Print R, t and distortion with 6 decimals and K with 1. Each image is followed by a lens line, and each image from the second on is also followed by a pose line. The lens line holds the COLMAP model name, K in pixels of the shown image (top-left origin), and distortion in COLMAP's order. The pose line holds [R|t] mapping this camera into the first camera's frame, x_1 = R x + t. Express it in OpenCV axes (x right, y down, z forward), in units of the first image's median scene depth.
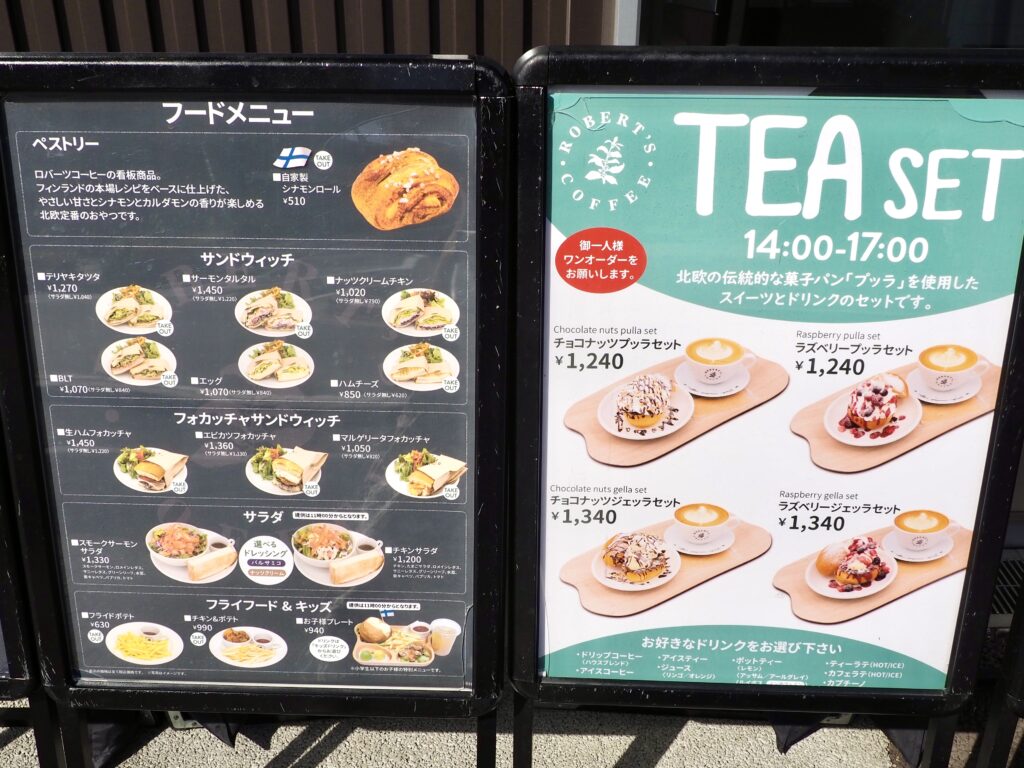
lens RADIAL K [[816.2, 0, 512.7], [0, 816.2, 366.1], [0, 0, 1]] dist [-0.036021, -0.001658]
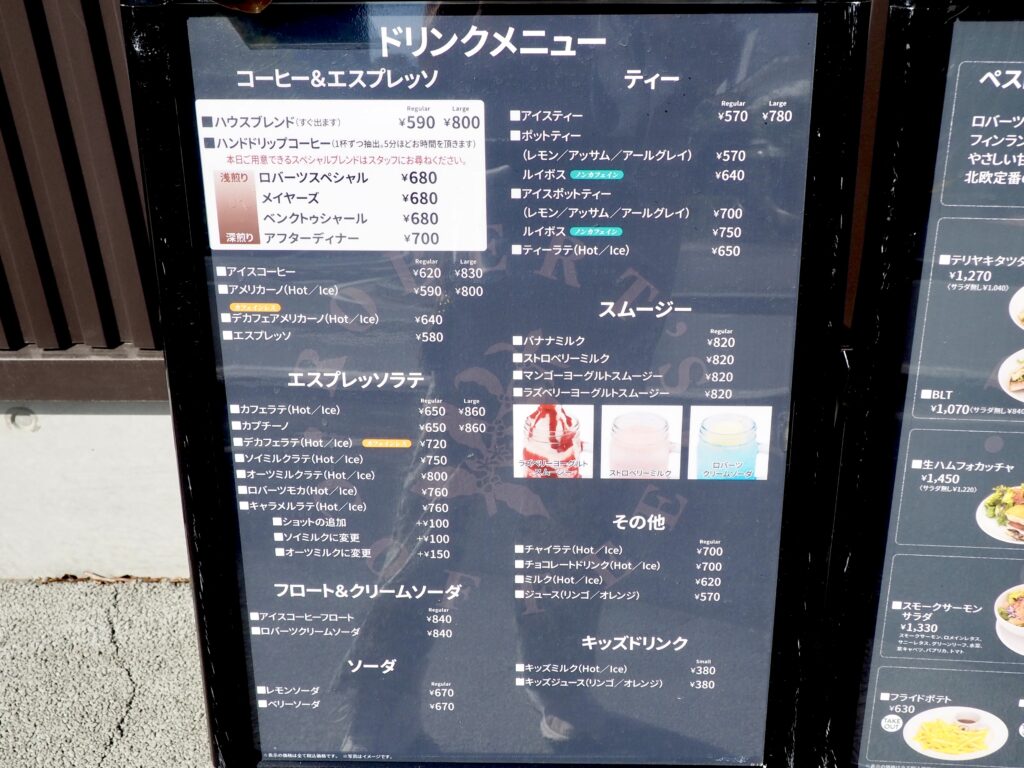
lens RADIAL K [[968.5, 0, 512.8], [0, 968.5, 406.5], [0, 0, 1]] dist [-0.000901, 0.000000]
pose [[0.998117, 0.014243, -0.059662, -0.876154], [-0.010734, 0.998216, 0.058725, -0.022271], [0.060392, -0.057974, 0.996490, 0.065389]]
